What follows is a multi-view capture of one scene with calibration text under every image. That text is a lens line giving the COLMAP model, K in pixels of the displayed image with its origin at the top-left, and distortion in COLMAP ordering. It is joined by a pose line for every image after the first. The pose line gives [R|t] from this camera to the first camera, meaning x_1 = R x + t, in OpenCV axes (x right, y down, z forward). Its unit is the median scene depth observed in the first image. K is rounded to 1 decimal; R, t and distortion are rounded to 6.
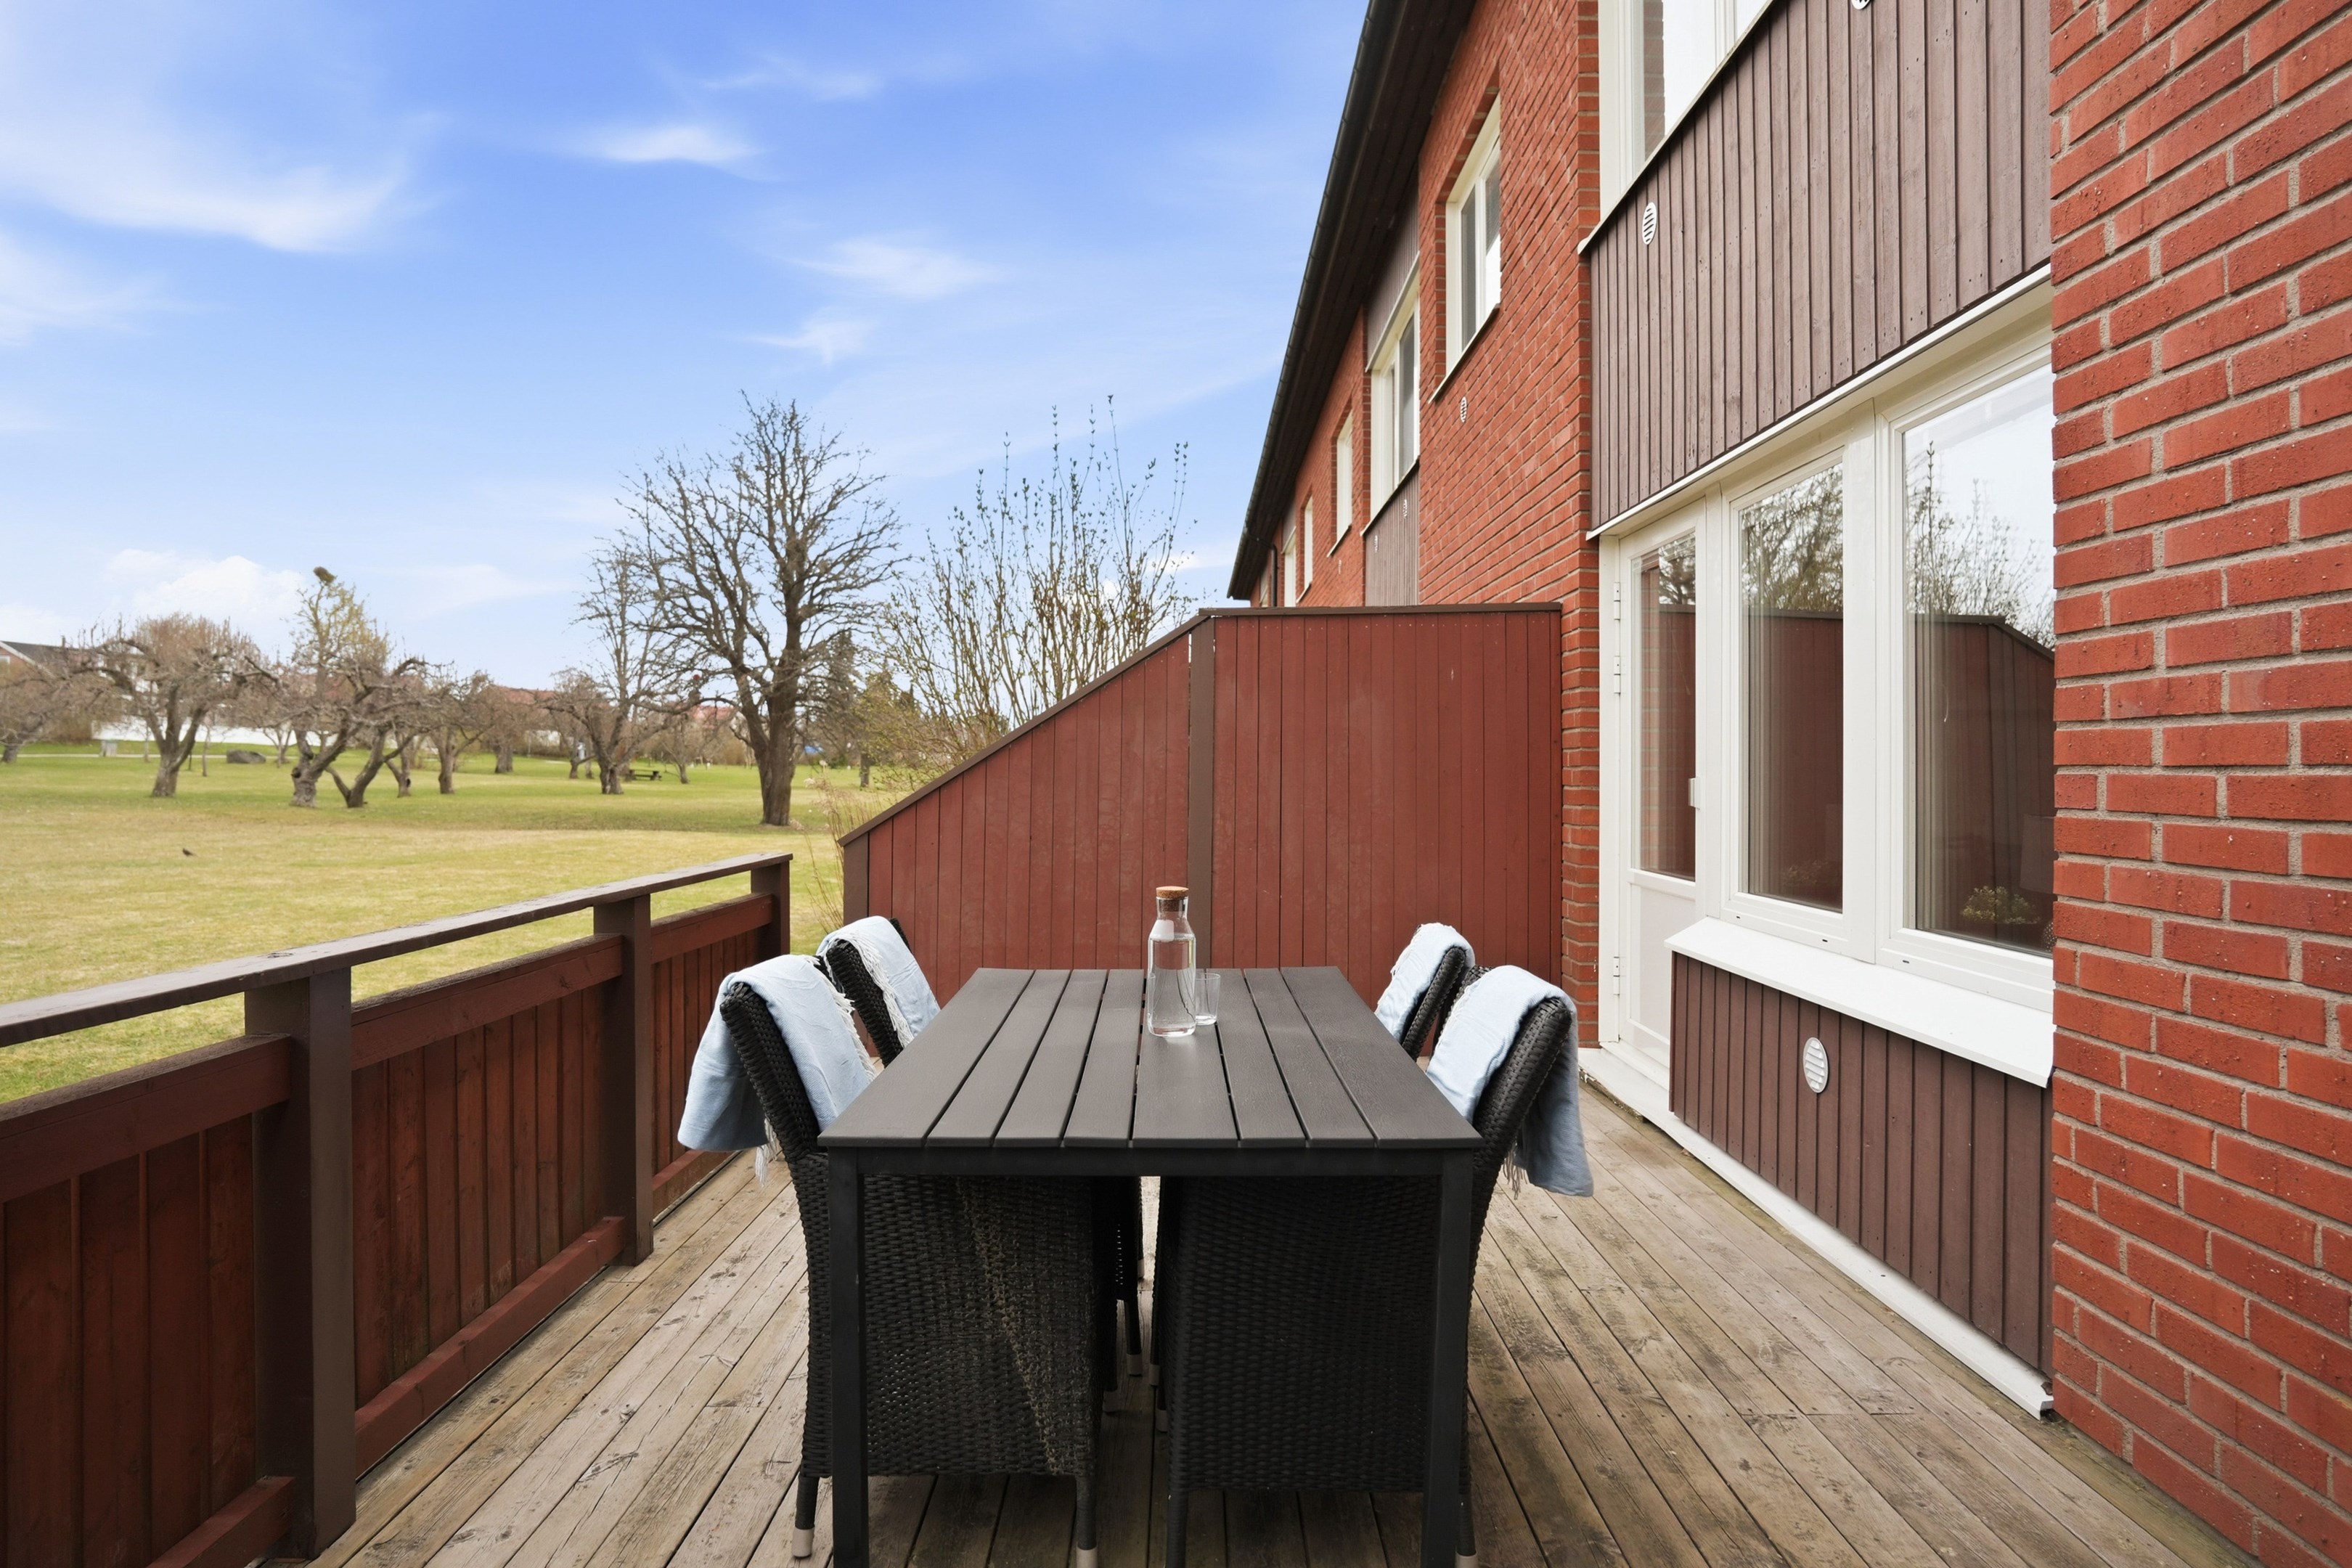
lens RADIAL K [[1306.7, 0, 1178.9], [0, 1306.7, 768.9], [0, 0, 1]] dist [-0.049853, 0.031856]
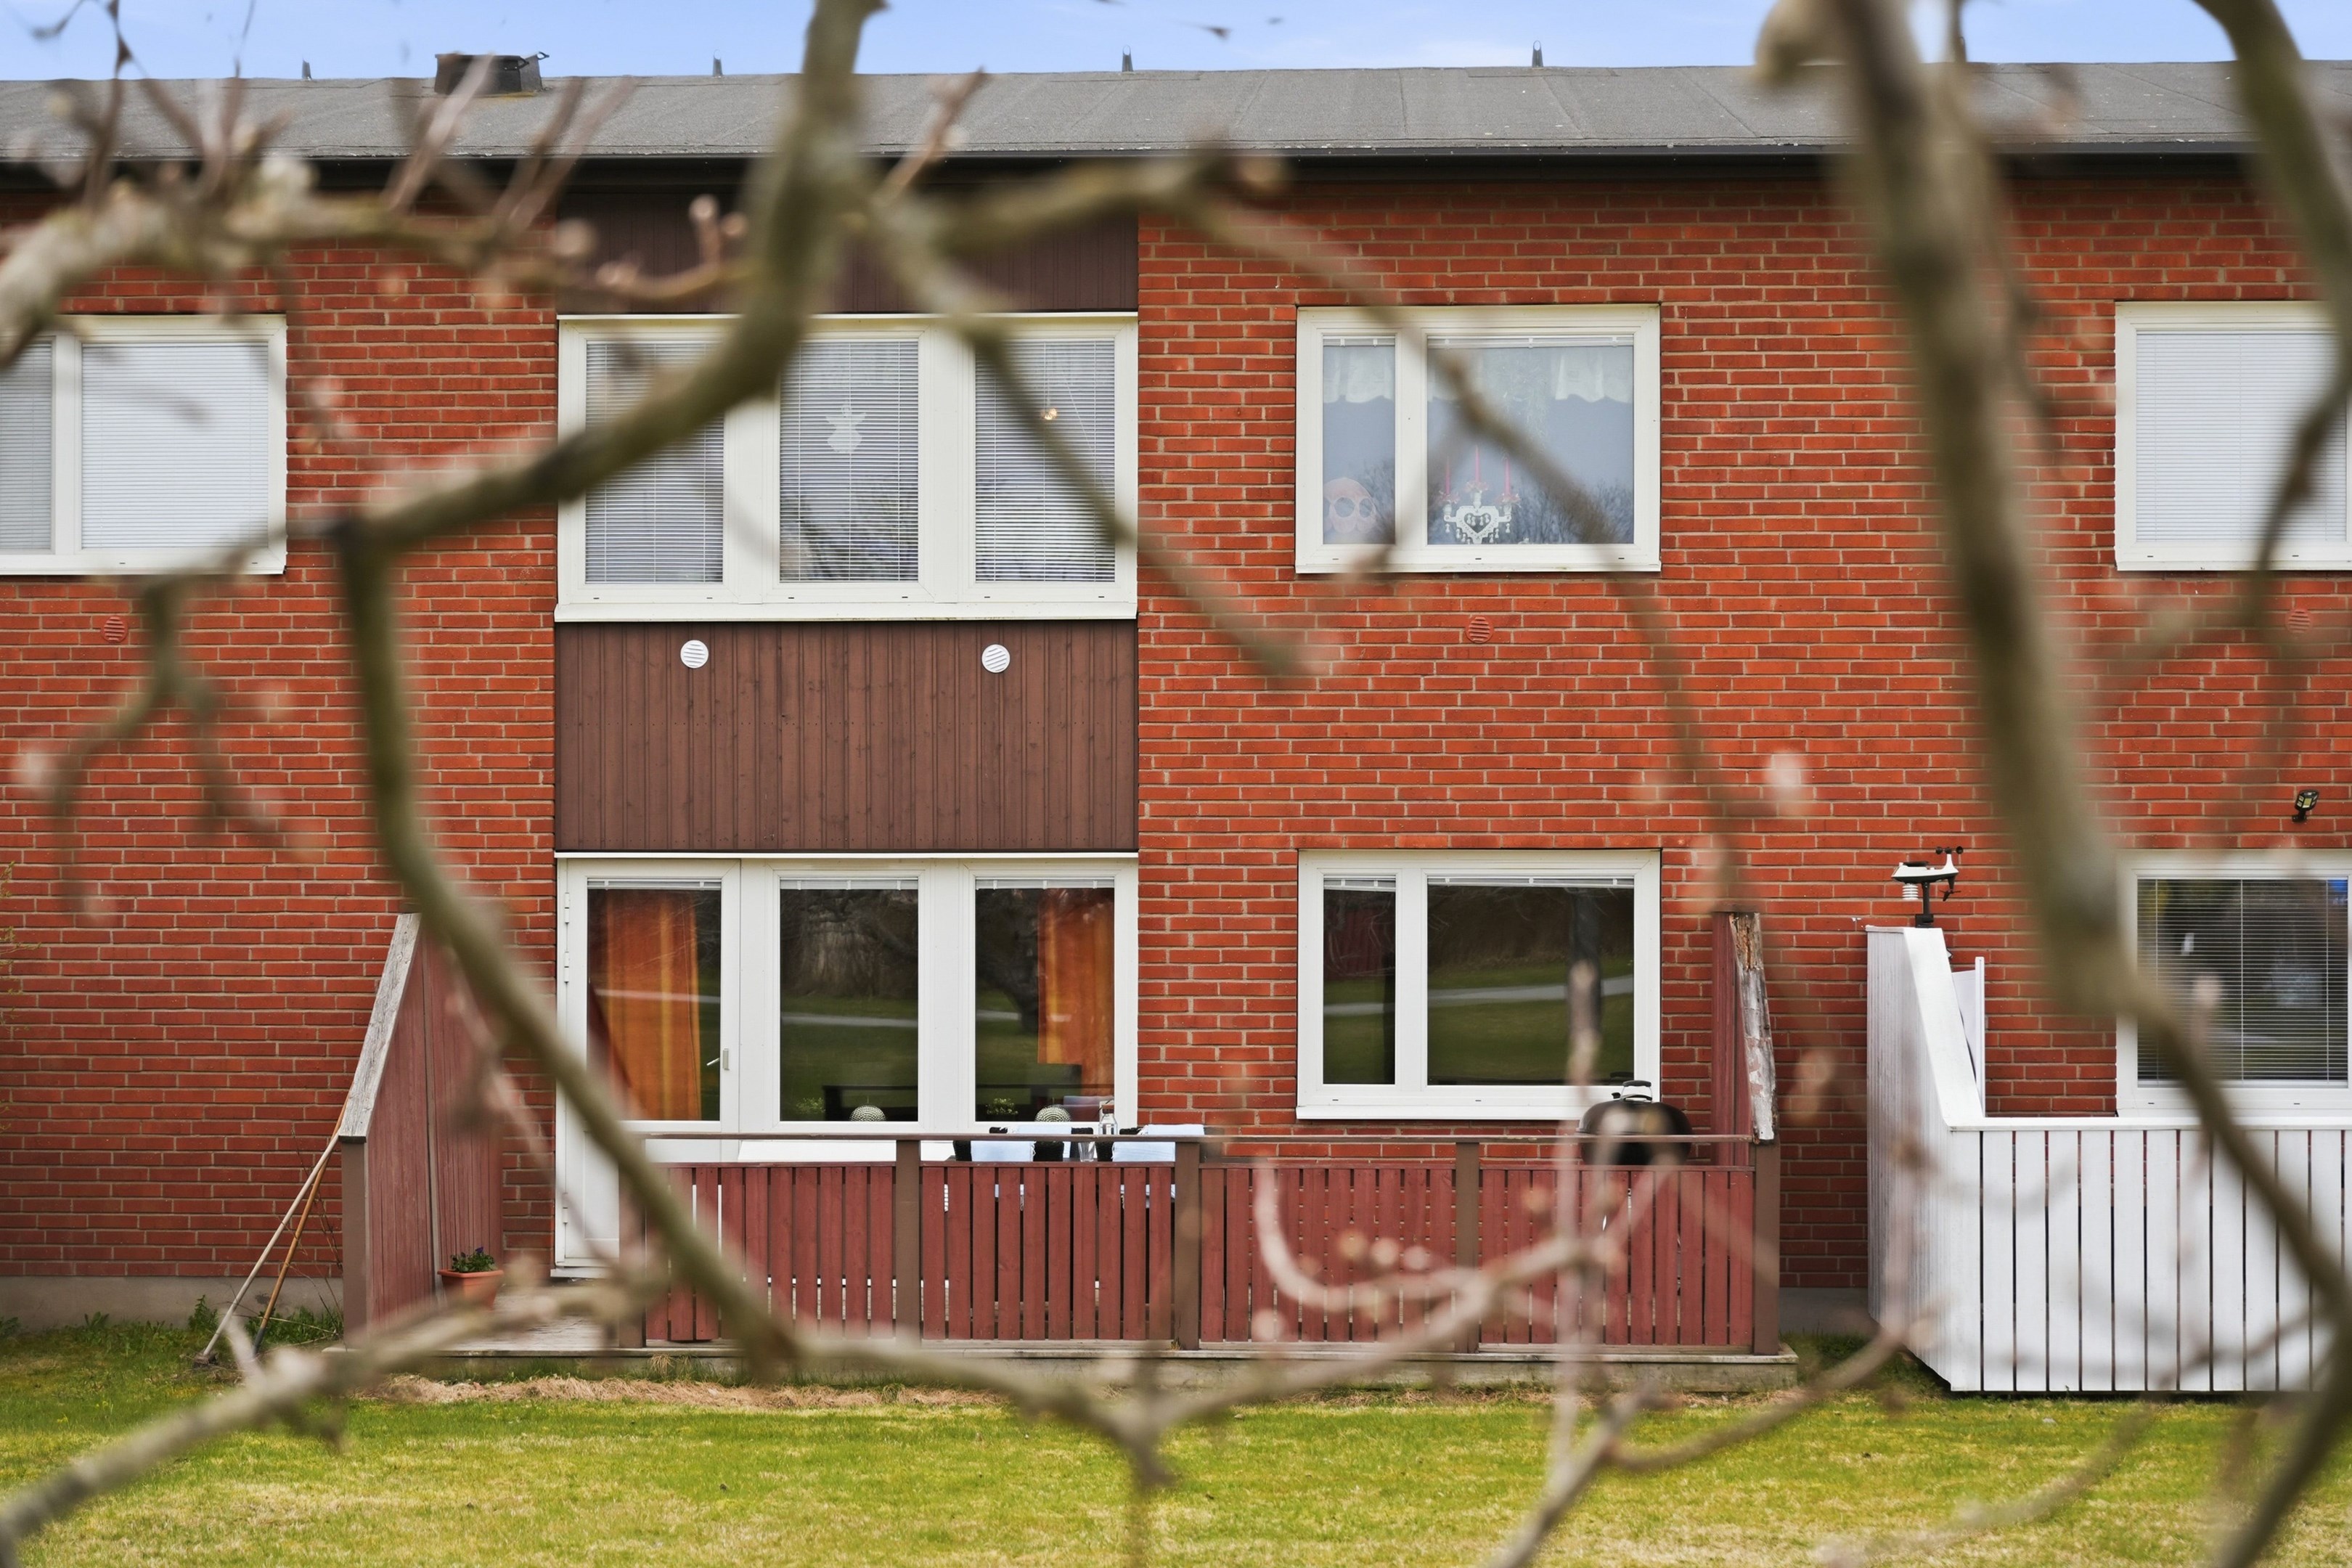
lens RADIAL K [[4330.7, 0, 1176.0], [0, 4330.7, 784.0], [0, 0, 1]] dist [-0.000247, 0.004110]
pose [[0.050190, 0.024988, 0.998427, -8.516248], [-0.007837, 0.999666, -0.024625, -0.328117], [-0.998709, -0.006589, 0.050369, 0.482522]]
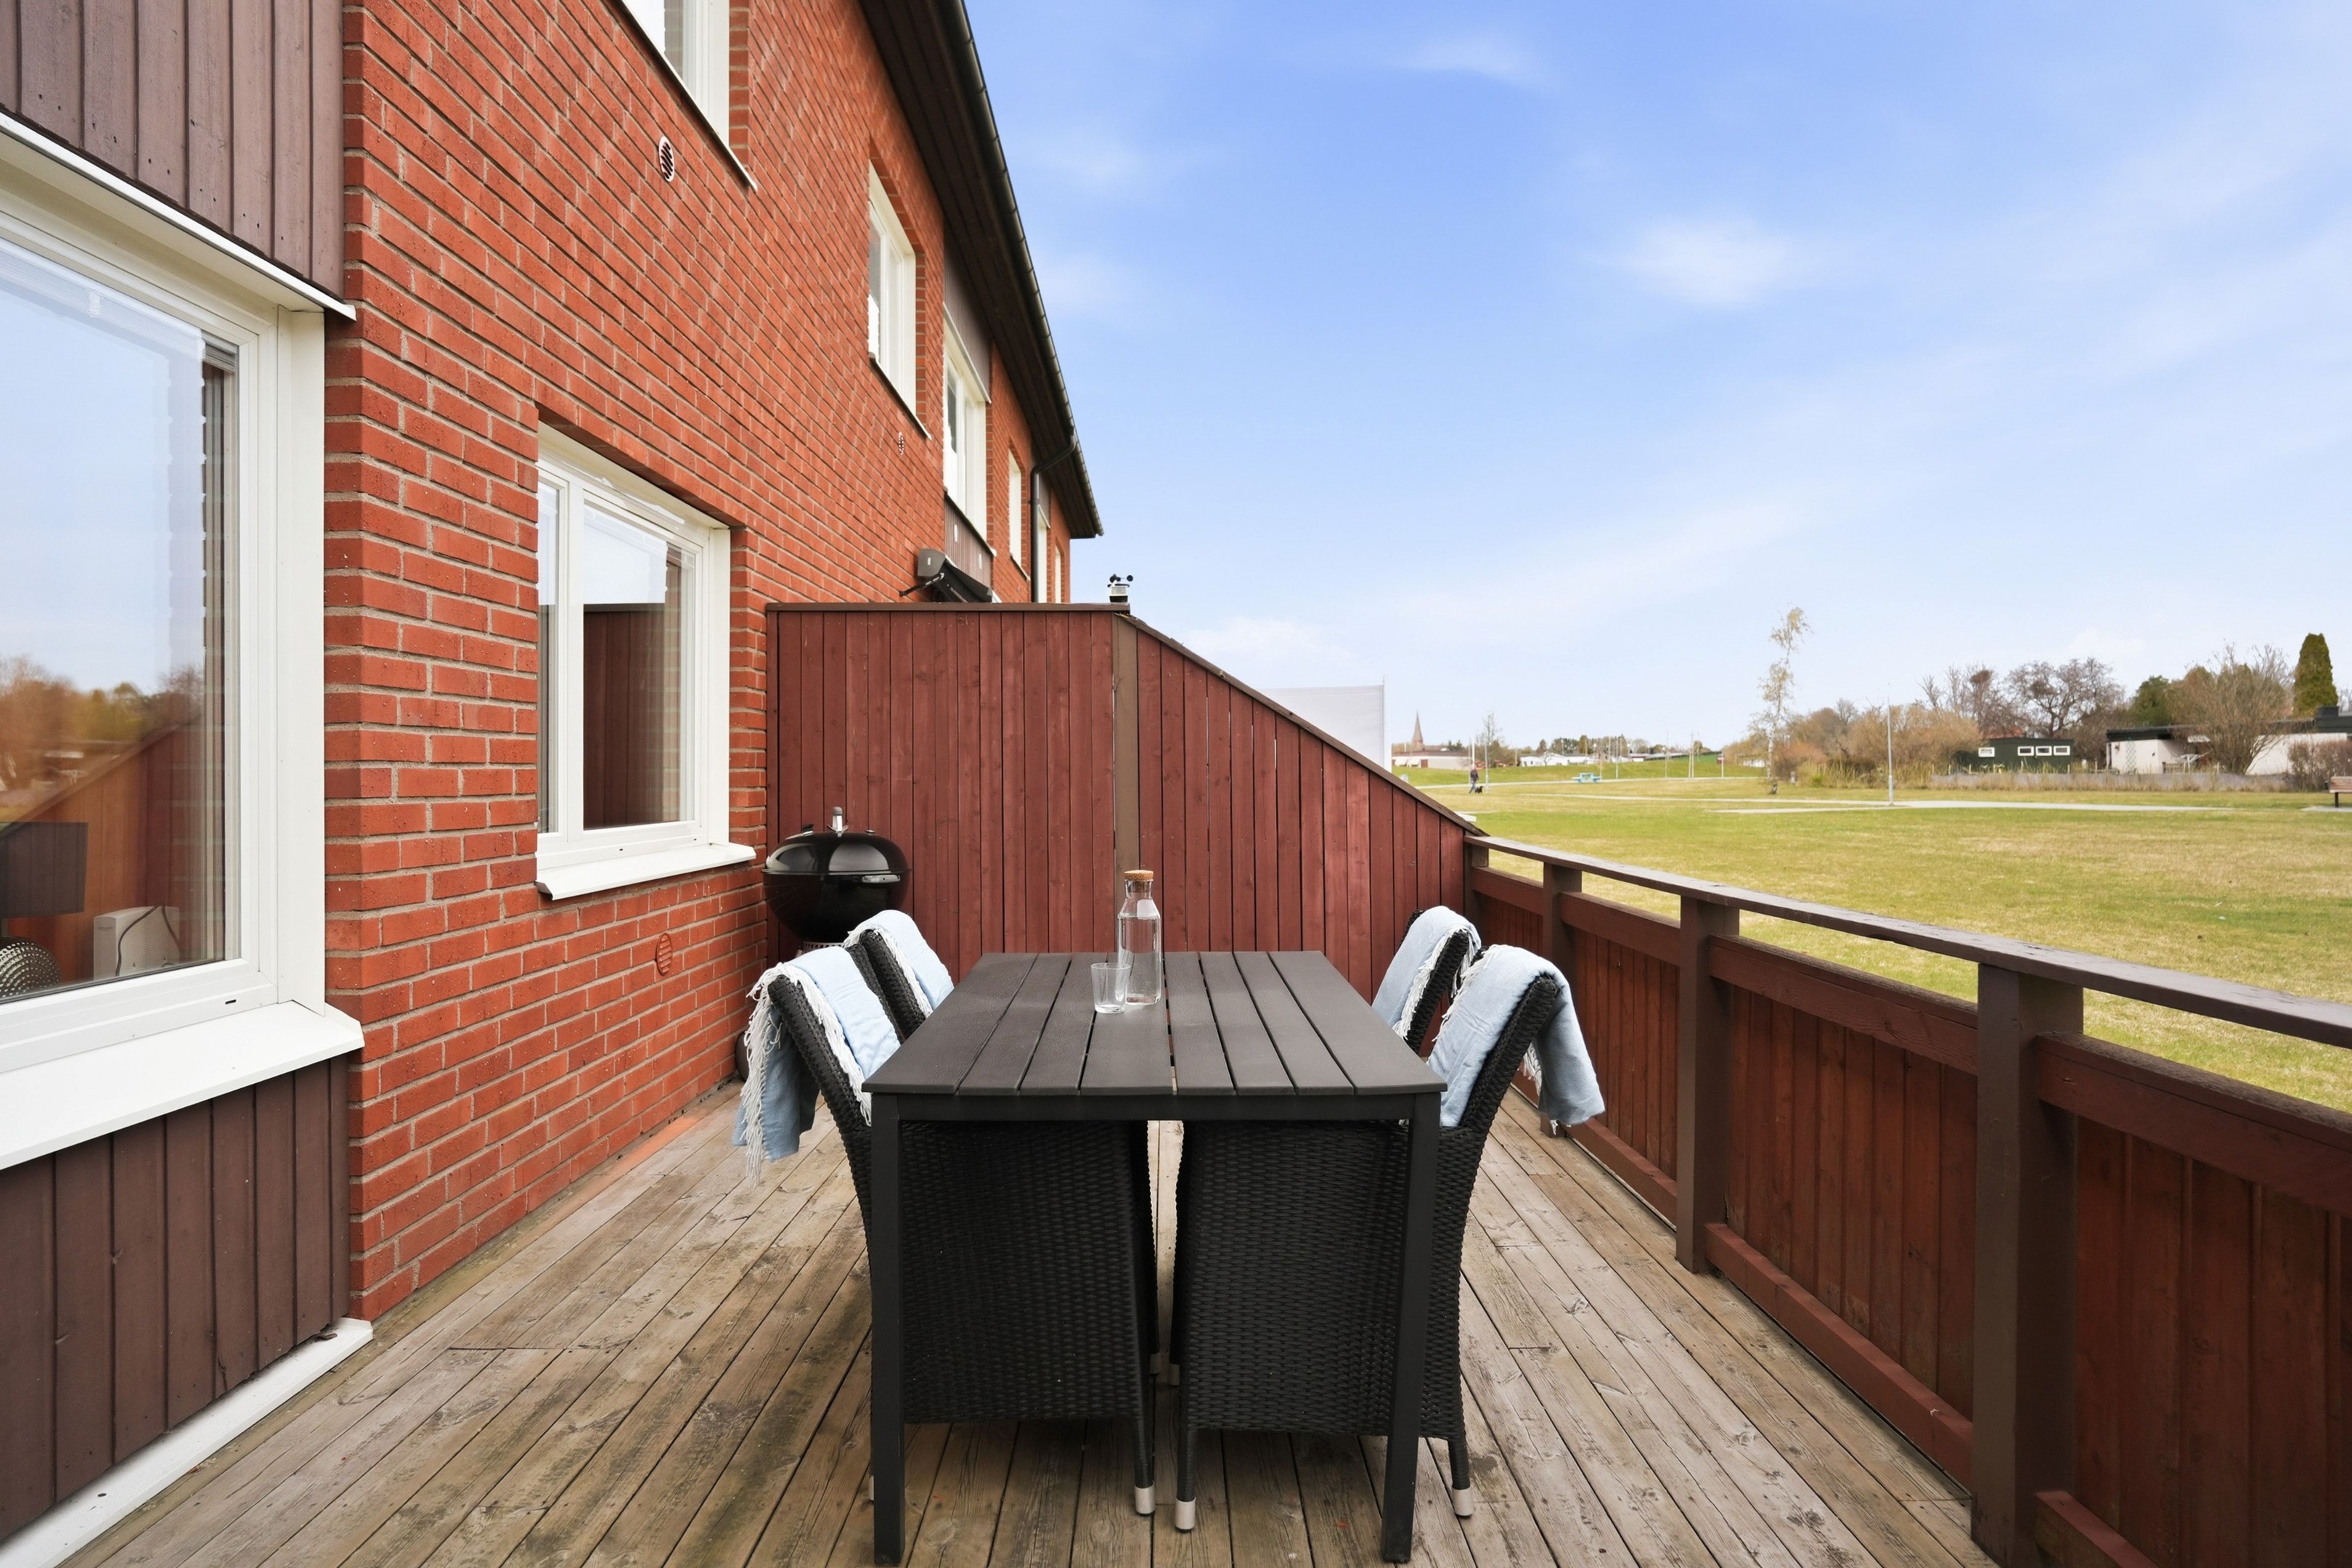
lens RADIAL K [[1306.7, 0, 1178.9], [0, 1306.7, 768.9], [0, 0, 1]] dist [-0.049853, 0.031856]
pose [[-0.999911, -0.000727, -0.013287, -0.025711], [-0.000669, 0.999990, -0.004389, 0.009587], [0.013290, -0.004380, -0.999902, 2.195440]]
